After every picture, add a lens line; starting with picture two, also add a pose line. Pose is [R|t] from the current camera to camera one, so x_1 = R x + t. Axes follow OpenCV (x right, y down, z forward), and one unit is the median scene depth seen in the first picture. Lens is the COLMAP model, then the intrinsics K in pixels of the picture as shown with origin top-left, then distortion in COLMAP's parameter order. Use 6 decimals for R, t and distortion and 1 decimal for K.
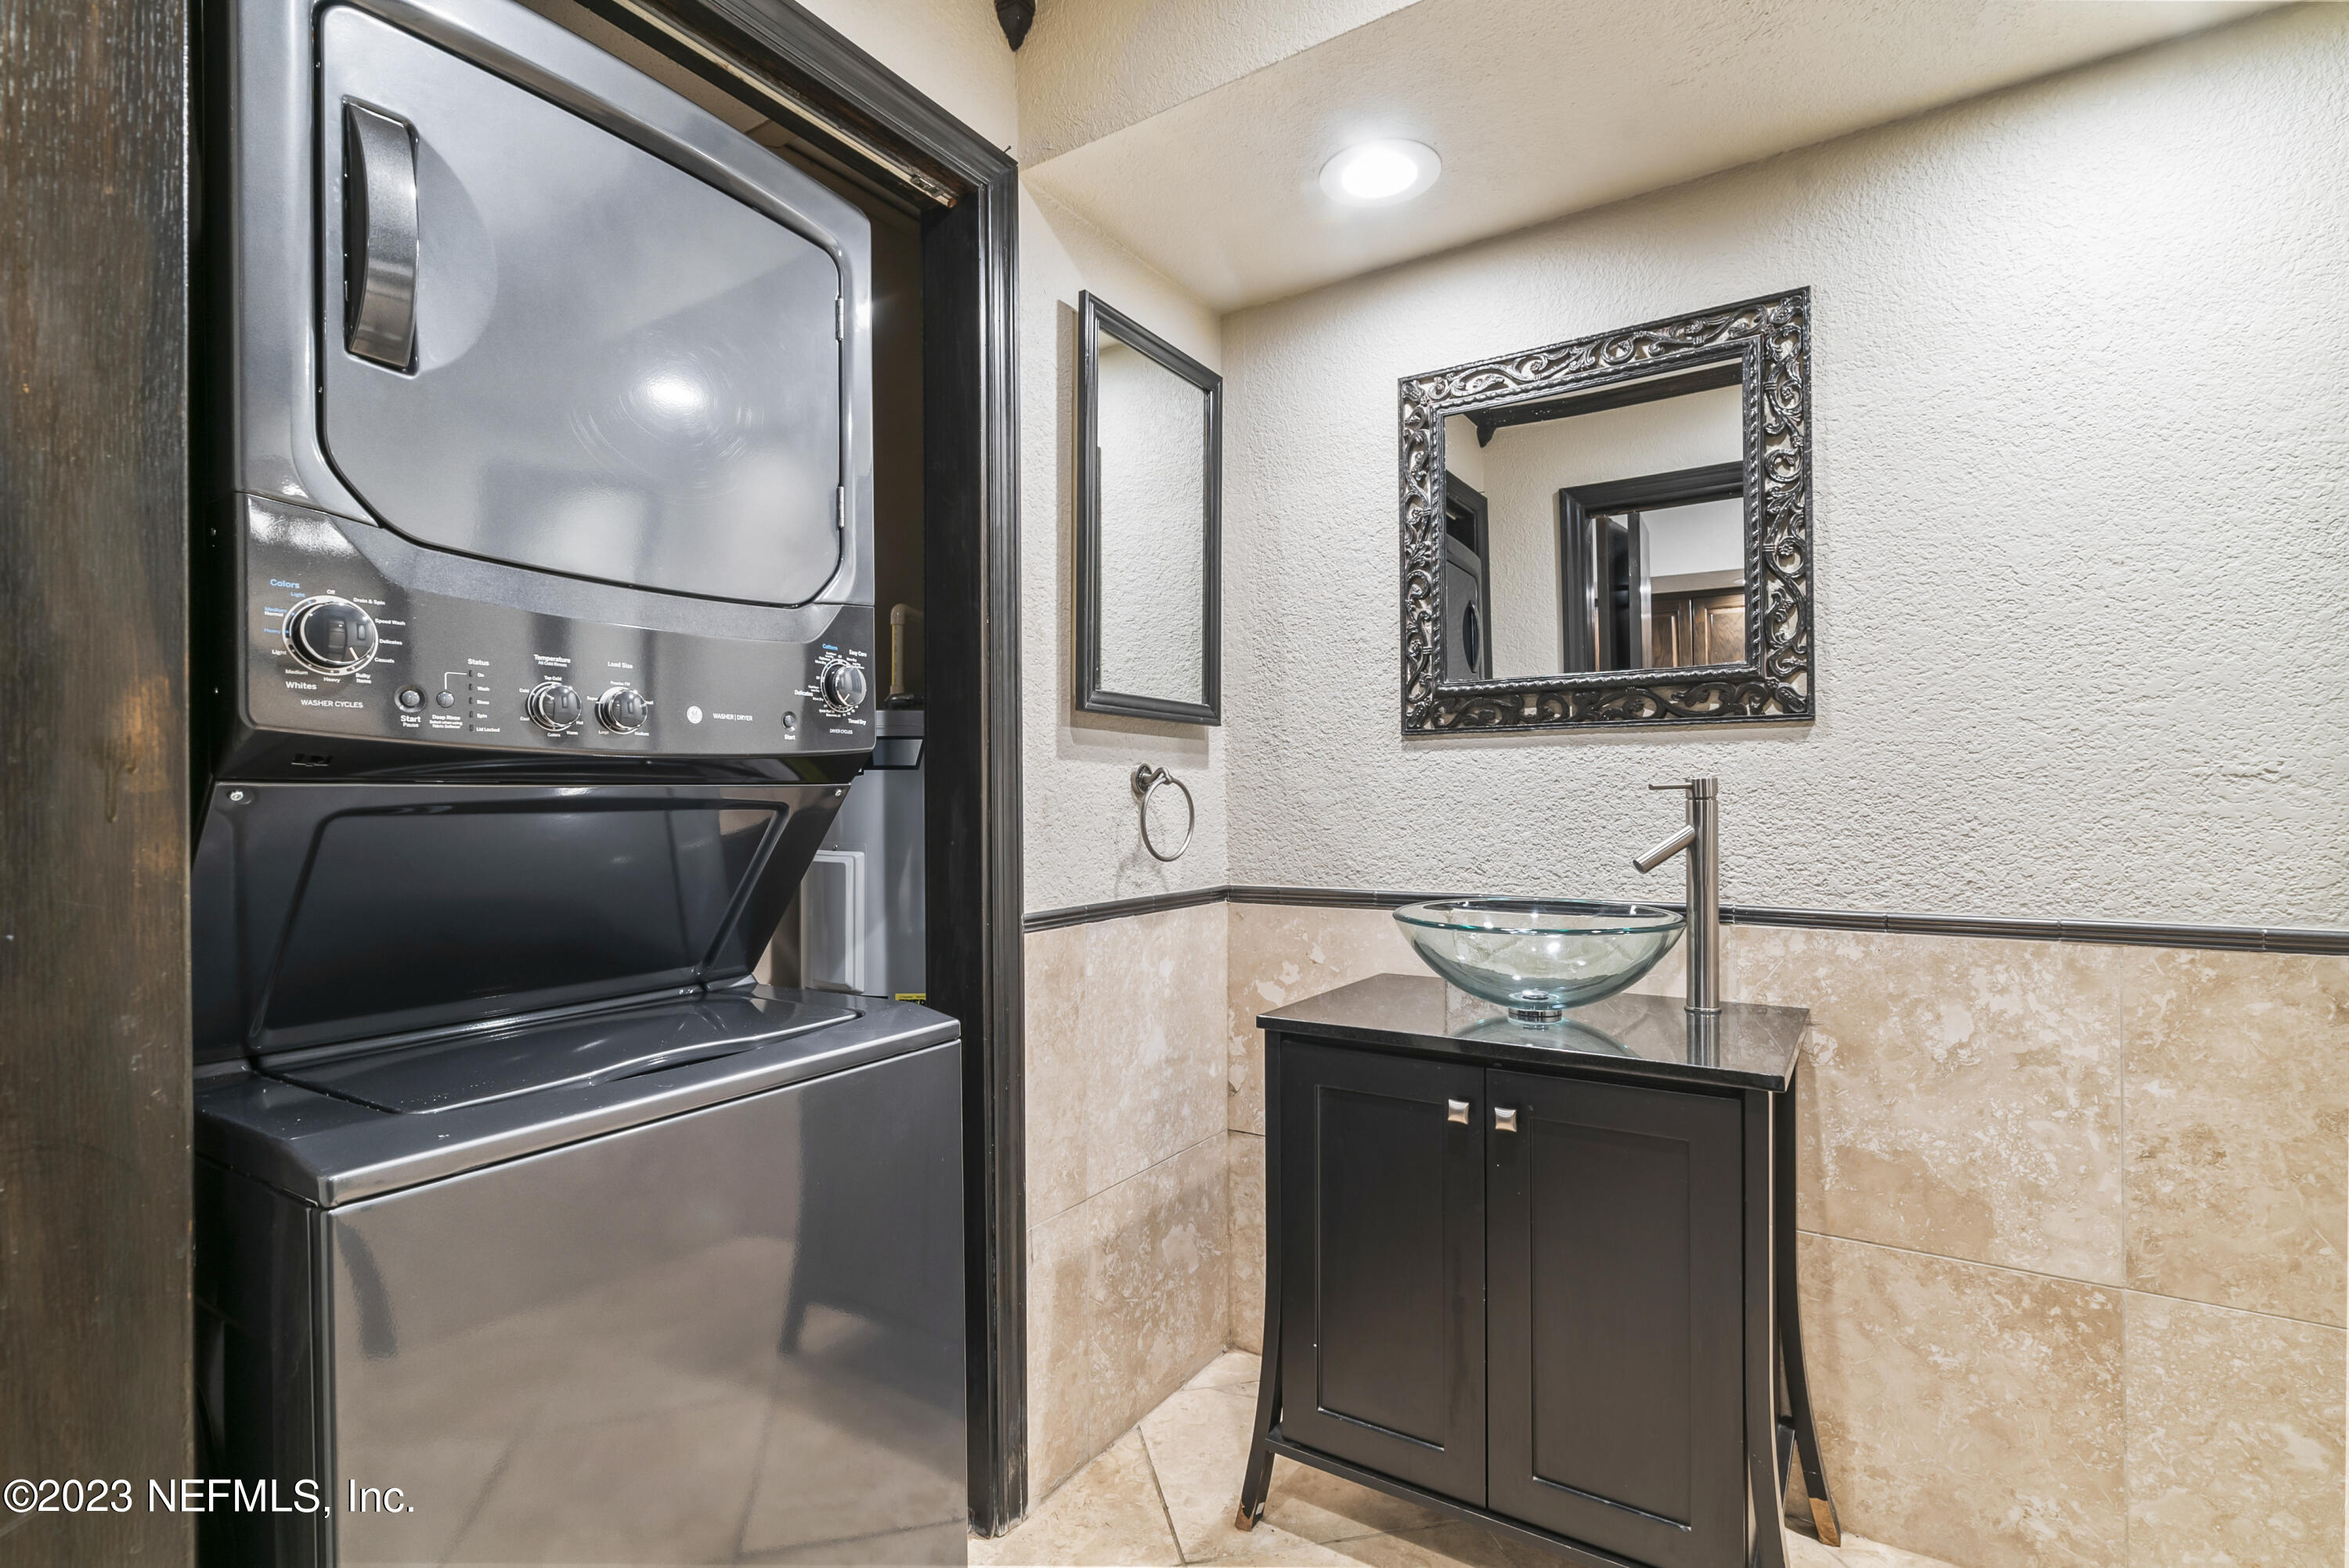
lens RADIAL K [[1109.5, 0, 1173.5], [0, 1109.5, 784.3], [0, 0, 1]] dist [-0.000496, 0.000096]
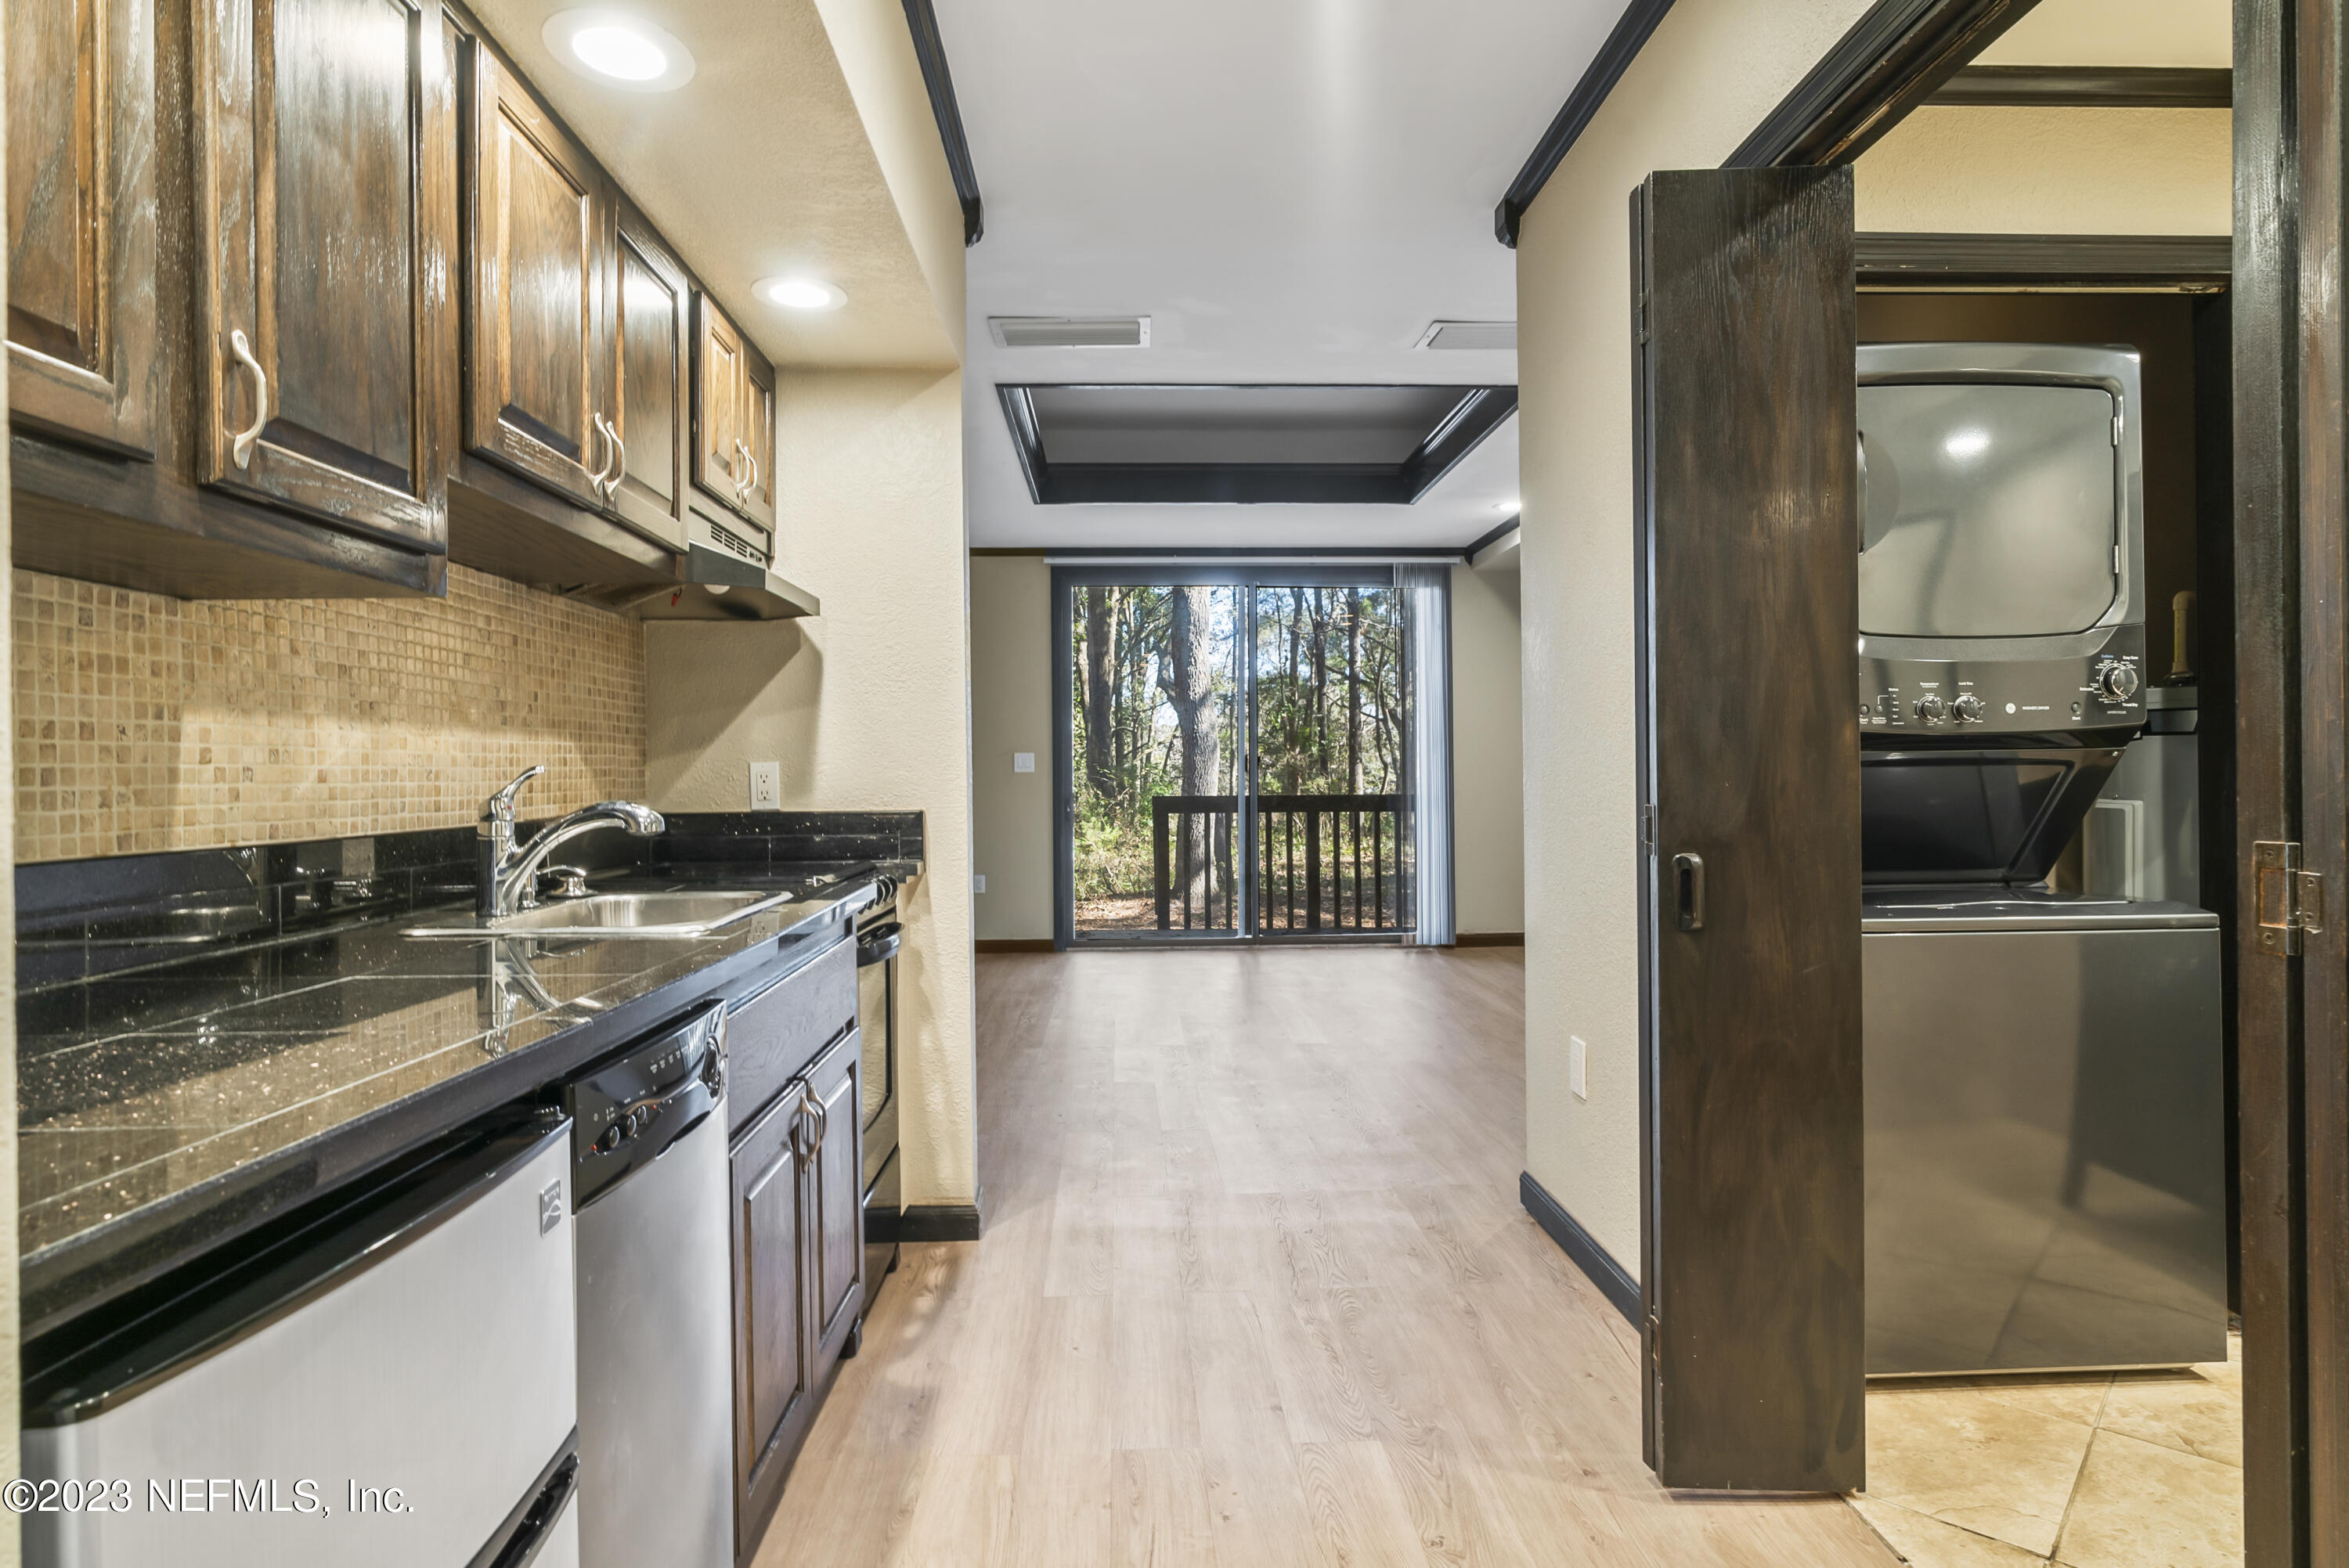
lens RADIAL K [[1259.9, 0, 1170.5], [0, 1259.9, 772.6], [0, 0, 1]] dist [0.002827, -0.000394]
pose [[0.582864, 0.004361, -0.812558, 0.290741], [0.011886, 0.999833, 0.013892, -0.004970], [0.812483, -0.017755, 0.582715, -0.878306]]
